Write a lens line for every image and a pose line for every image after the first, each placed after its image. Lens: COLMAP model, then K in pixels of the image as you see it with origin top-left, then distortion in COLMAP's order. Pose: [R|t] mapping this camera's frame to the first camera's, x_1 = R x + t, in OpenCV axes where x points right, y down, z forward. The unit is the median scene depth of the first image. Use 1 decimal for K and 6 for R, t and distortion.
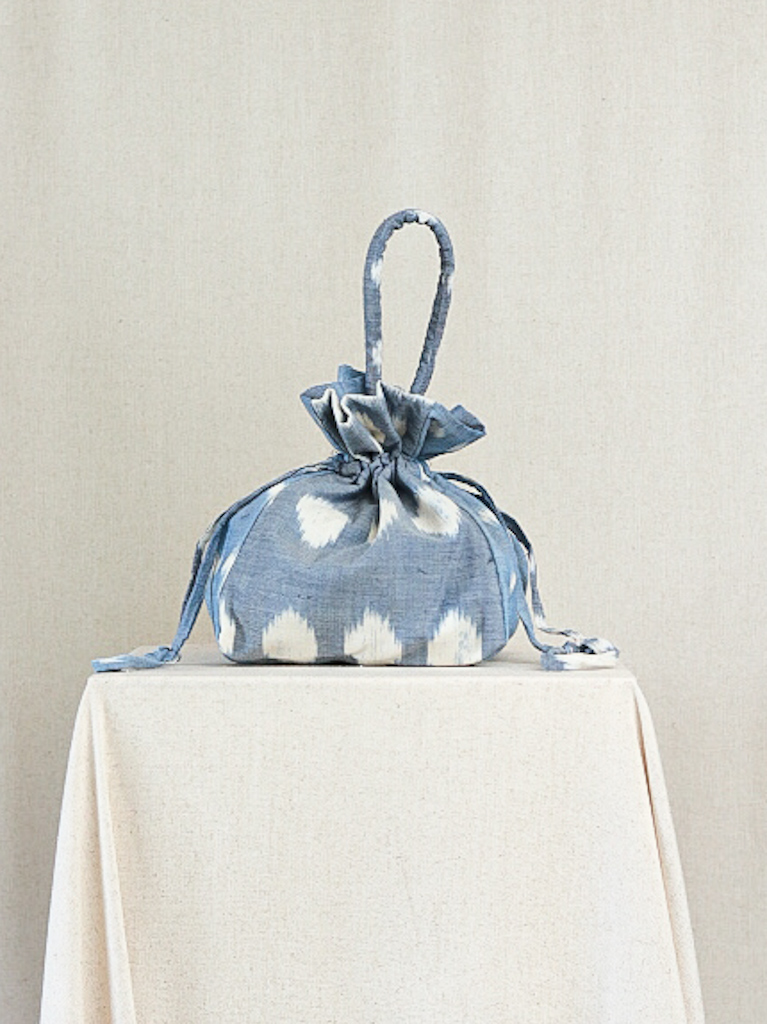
lens RADIAL K [[2308.0, 0, 383.5], [0, 2308.0, 512.0], [0, 0, 1]] dist [-0.013645, -0.401509]
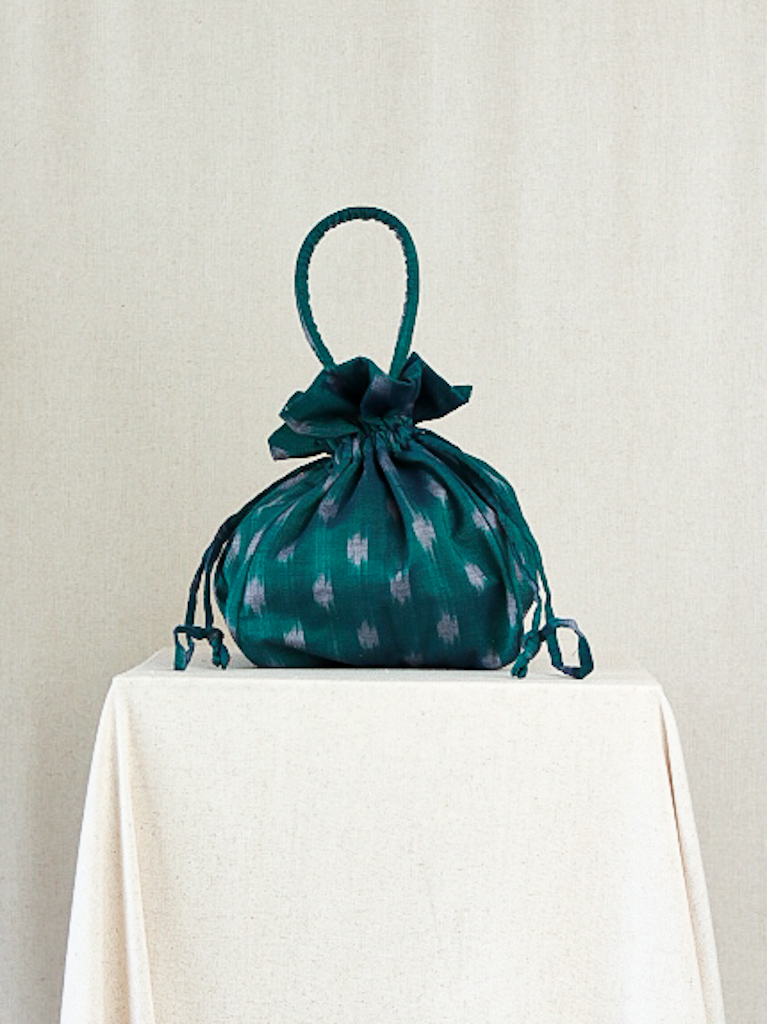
lens RADIAL K [[1431.1, 0, 383.5], [0, 1431.1, 512.0], [0, 0, 1]] dist [-0.012926, -0.072284]
pose [[0.999654, 0.013833, 0.022365, -0.025462], [-0.014155, 0.999797, 0.014333, -0.010801], [-0.022163, -0.014644, 0.999647, 0.380171]]
